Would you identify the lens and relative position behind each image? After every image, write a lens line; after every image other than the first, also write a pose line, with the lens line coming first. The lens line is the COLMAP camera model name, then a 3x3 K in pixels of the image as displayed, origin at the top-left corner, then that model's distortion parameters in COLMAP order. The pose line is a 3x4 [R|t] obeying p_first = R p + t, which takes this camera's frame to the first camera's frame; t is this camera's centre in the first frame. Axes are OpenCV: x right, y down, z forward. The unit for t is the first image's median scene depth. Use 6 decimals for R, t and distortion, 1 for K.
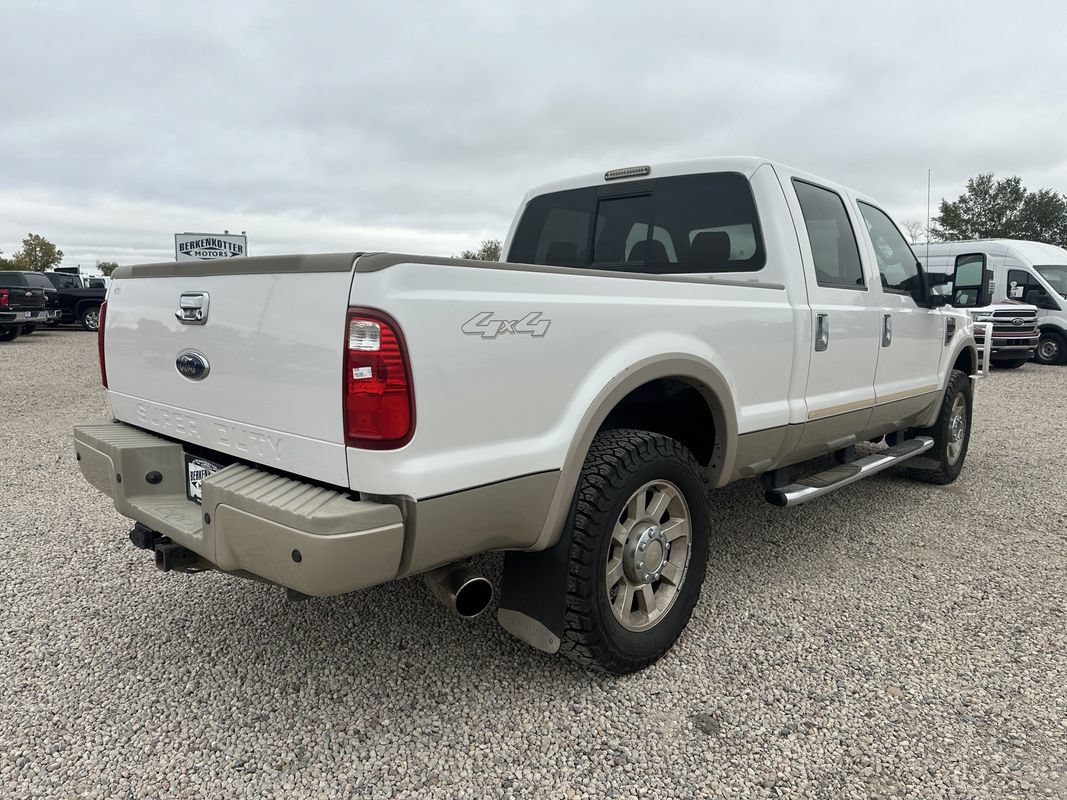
lens RADIAL K [[714.4, 0, 532.5], [0, 714.4, 406.2], [0, 0, 1]] dist [0.088248, -0.115031]
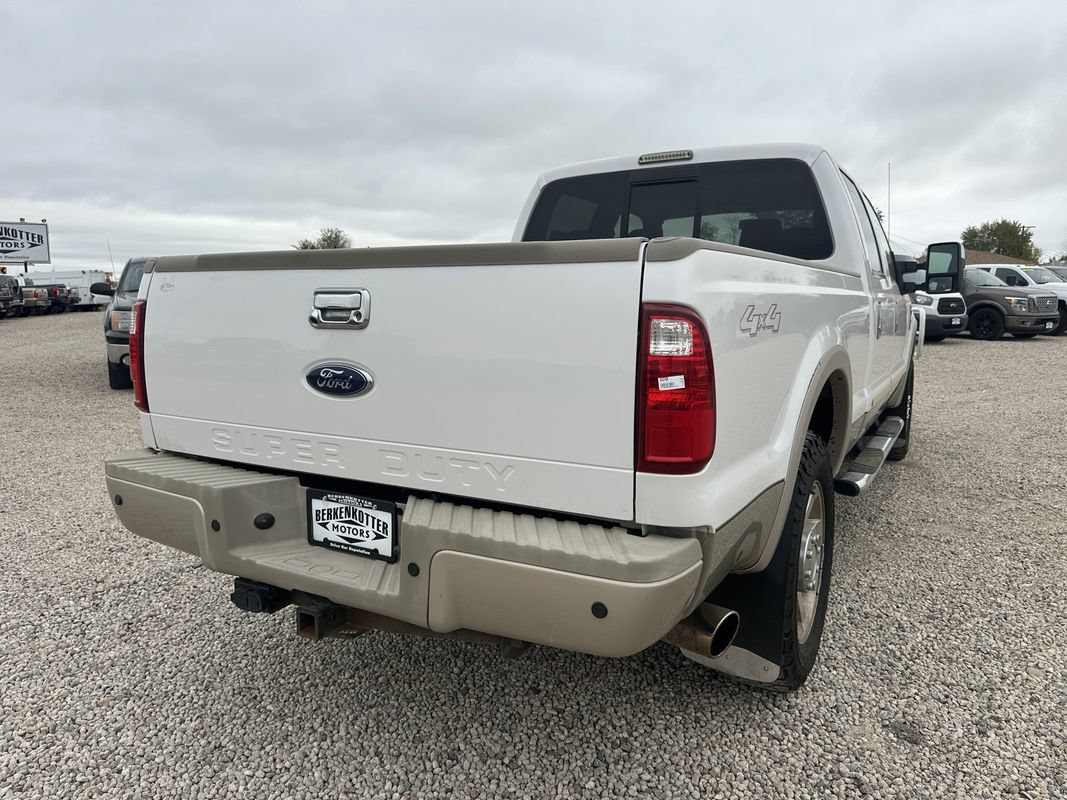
lens RADIAL K [[719.1, 0, 533.5], [0, 719.1, 400.0], [0, 0, 1]] dist [0.061632, -0.080073]
pose [[0.975868, -0.045572, 0.213553, -0.357741], [0.044895, 0.998960, 0.008021, -0.025394], [-0.213696, 0.001760, 0.976899, 0.140472]]
